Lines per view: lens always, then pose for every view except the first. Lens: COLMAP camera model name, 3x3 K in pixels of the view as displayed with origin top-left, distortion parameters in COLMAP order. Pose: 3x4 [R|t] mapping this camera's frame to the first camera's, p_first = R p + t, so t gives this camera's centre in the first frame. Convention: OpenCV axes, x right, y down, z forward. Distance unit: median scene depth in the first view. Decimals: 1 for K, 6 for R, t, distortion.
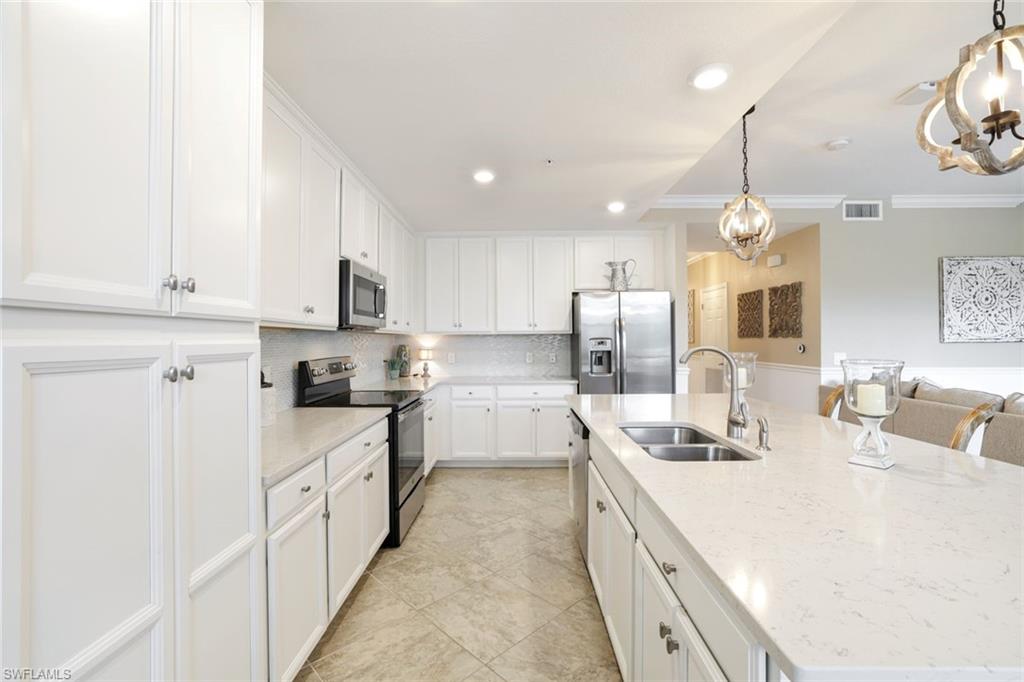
lens RADIAL K [[451.6, 0, 503.0], [0, 451.6, 336.1], [0, 0, 1]] dist [-0.019401, 0.003133]
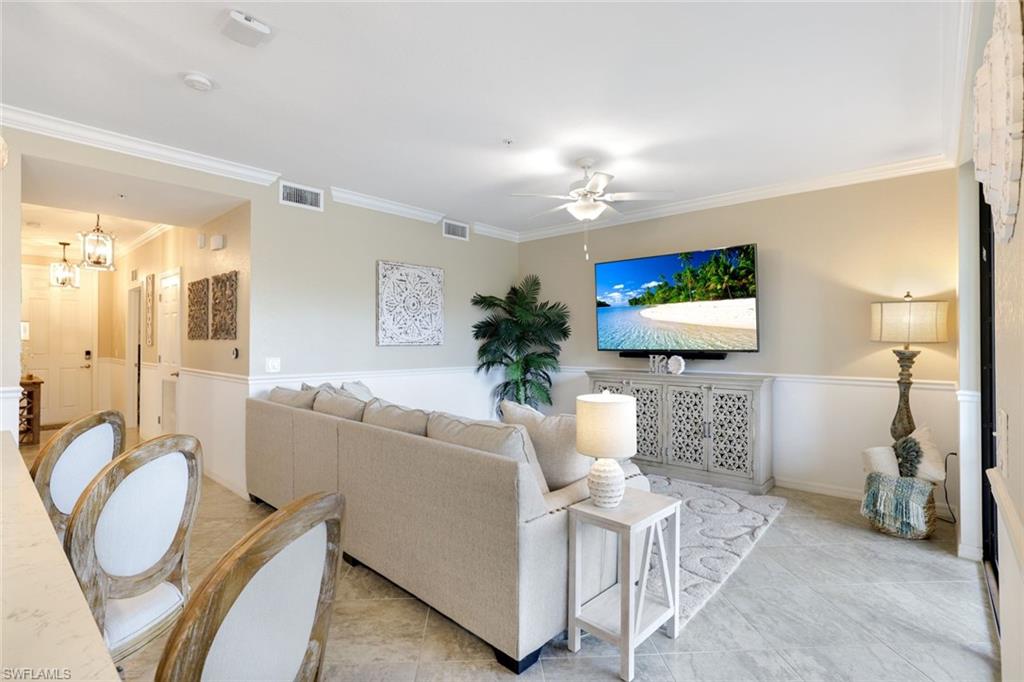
lens RADIAL K [[492.3, 0, 516.0], [0, 492.3, 338.6], [0, 0, 1]] dist [-0.022664, 0.000215]
pose [[0.646198, 0.008876, 0.763118, 0.346419], [-0.009545, 0.999948, -0.003548, 0.000012], [-0.763110, -0.004991, 0.646249, 0.046448]]
